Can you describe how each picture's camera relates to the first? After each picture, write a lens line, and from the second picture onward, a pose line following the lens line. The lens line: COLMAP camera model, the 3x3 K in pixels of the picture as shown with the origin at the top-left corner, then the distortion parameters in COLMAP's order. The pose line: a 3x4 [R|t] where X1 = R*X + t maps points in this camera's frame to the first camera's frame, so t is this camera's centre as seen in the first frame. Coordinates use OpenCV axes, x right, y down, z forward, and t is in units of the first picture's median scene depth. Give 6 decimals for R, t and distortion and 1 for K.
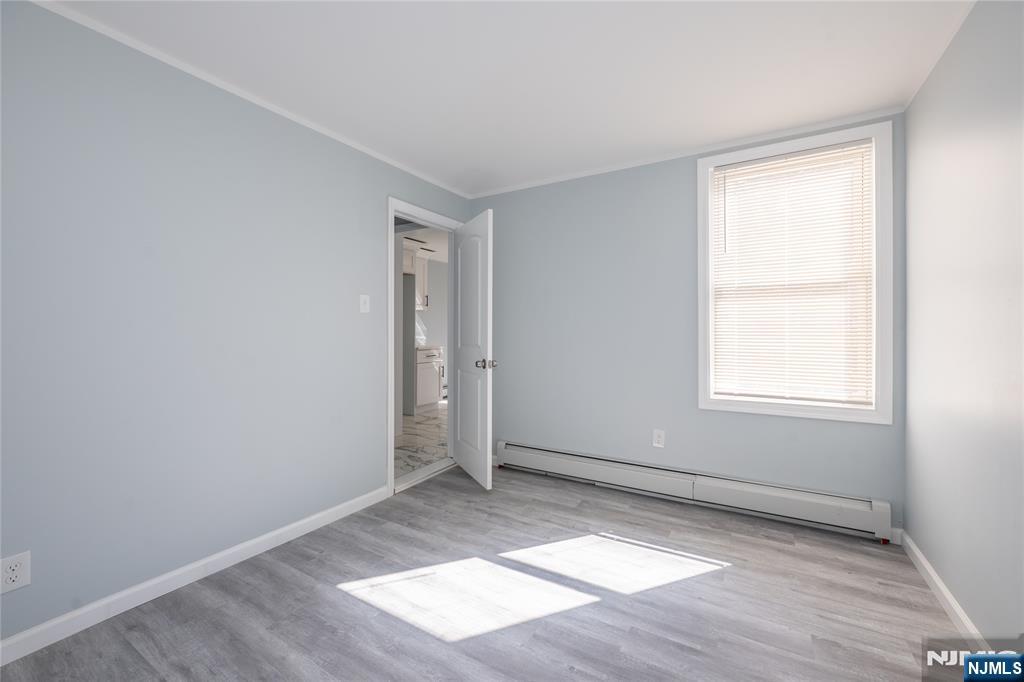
lens RADIAL K [[403.9, 0, 515.4], [0, 403.9, 335.1], [0, 0, 1]] dist [-0.003145, -0.000157]
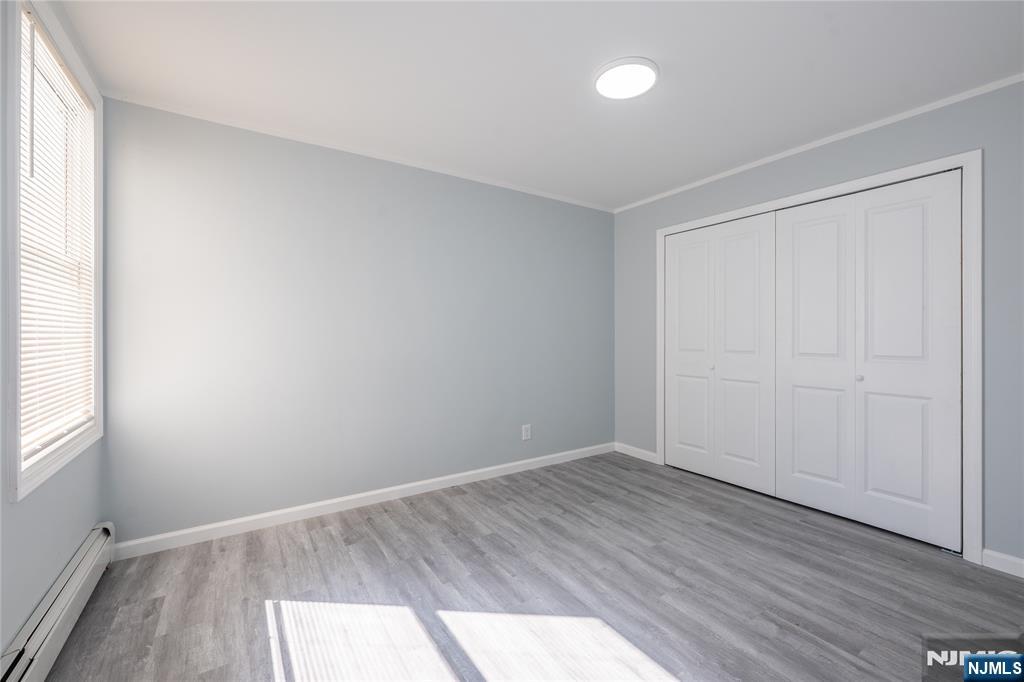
lens RADIAL K [[403.9, 0, 520.1], [0, 403.9, 334.6], [0, 0, 1]] dist [-0.003145, -0.000157]
pose [[-0.901861, 0.000824, 0.432024, -0.397080], [0.005921, 0.999928, 0.010454, -0.011630], [-0.431985, 0.011986, -0.901801, 1.841671]]
